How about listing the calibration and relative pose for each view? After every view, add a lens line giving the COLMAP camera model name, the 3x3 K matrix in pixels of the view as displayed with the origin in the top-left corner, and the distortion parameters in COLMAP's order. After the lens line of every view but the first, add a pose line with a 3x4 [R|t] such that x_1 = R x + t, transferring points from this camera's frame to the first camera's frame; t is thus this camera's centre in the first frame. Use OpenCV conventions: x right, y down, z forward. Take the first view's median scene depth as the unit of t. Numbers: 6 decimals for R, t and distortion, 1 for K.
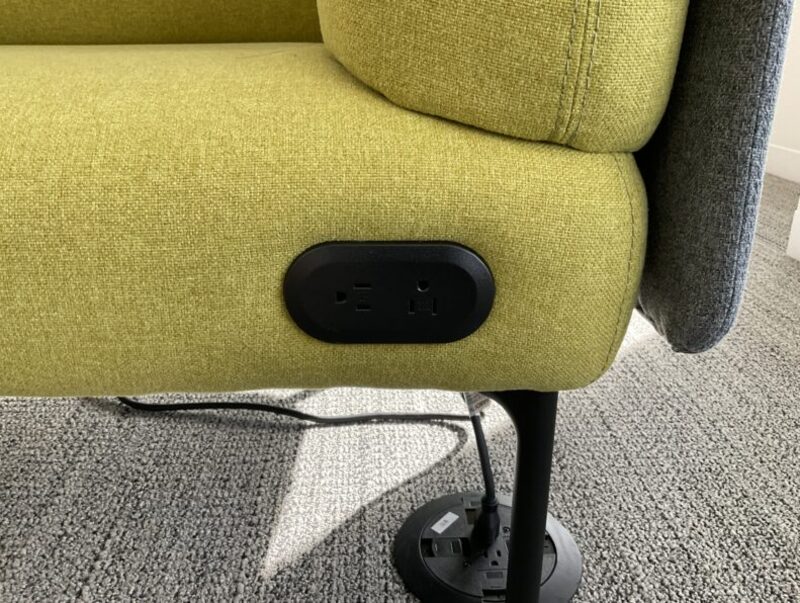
lens RADIAL K [[674.9, 0, 395.6], [0, 674.9, 299.3], [0, 0, 1]] dist [0.046705, -0.104177]
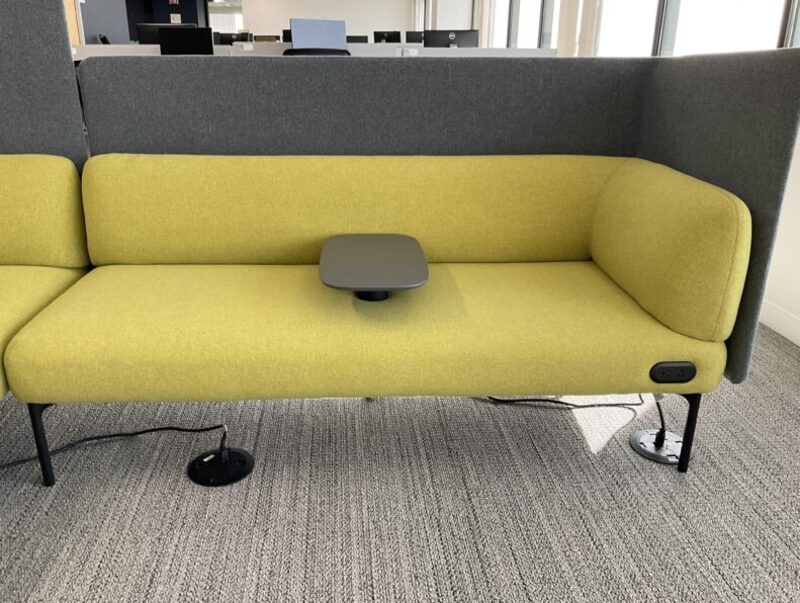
lens RADIAL K [[659.4, 0, 400.0], [0, 659.4, 301.5], [0, 0, 1]] dist [0.101292, -0.193399]
pose [[0.999225, -0.005930, 0.038924, -1.168318], [0.006175, 0.999962, -0.006183, -0.271874], [-0.038886, 0.006419, 0.999223, -1.986482]]
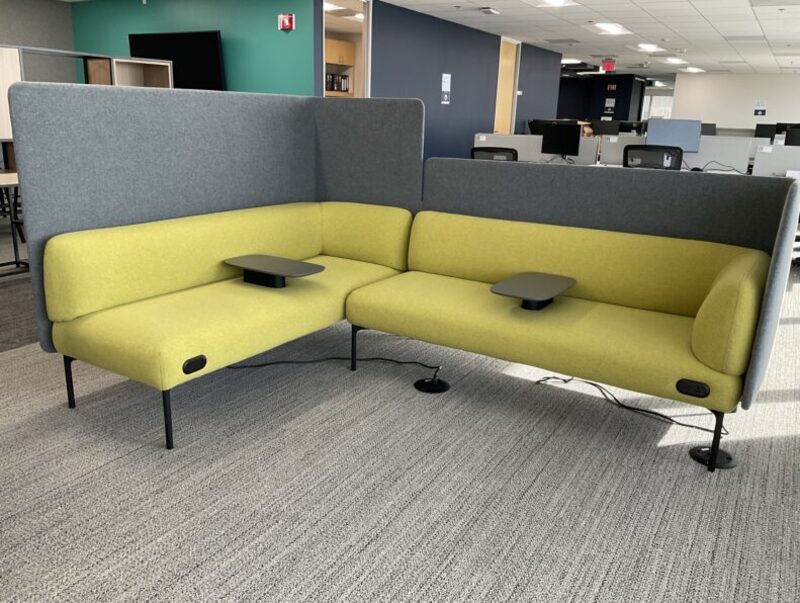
lens RADIAL K [[659.4, 0, 400.0], [0, 659.4, 301.5], [0, 0, 1]] dist [0.101292, -0.193399]
pose [[0.833170, 0.171496, -0.525754, 0.525365], [-0.225673, 0.973376, -0.040123, 0.043139], [0.504876, 0.152078, 0.849690, -3.622240]]
